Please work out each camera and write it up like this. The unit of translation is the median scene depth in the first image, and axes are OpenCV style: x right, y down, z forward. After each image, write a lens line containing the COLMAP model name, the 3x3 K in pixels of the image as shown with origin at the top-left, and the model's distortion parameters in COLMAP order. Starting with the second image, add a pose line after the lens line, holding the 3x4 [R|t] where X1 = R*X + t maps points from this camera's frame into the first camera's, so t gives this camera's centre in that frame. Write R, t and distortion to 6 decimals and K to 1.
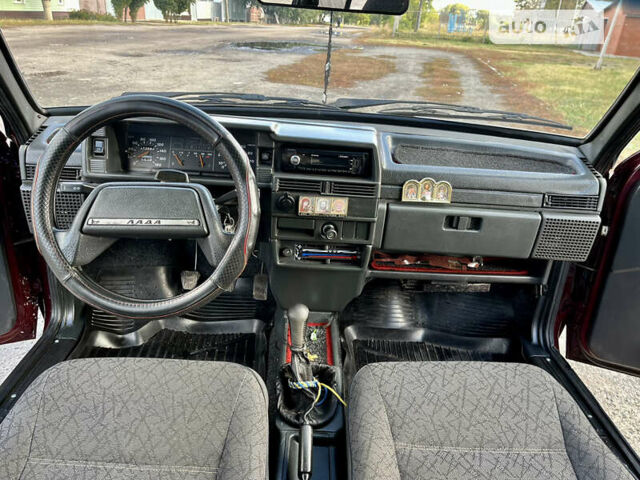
lens RADIAL K [[480.4, 0, 320.0], [0, 480.4, 240.0], [0, 0, 1]] dist [0.003632, 0.000935]
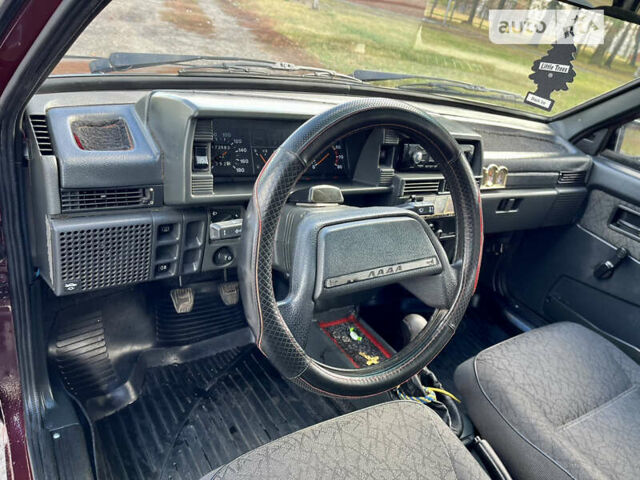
lens RADIAL K [[482.6, 0, 320.0], [0, 482.6, 240.0], [0, 0, 1]] dist [0.004707, 0.001724]
pose [[0.859224, -0.139150, 0.492313, -0.605869], [0.073740, 0.985936, 0.149972, -0.152181], [-0.506258, -0.092556, 0.857401, 0.303369]]
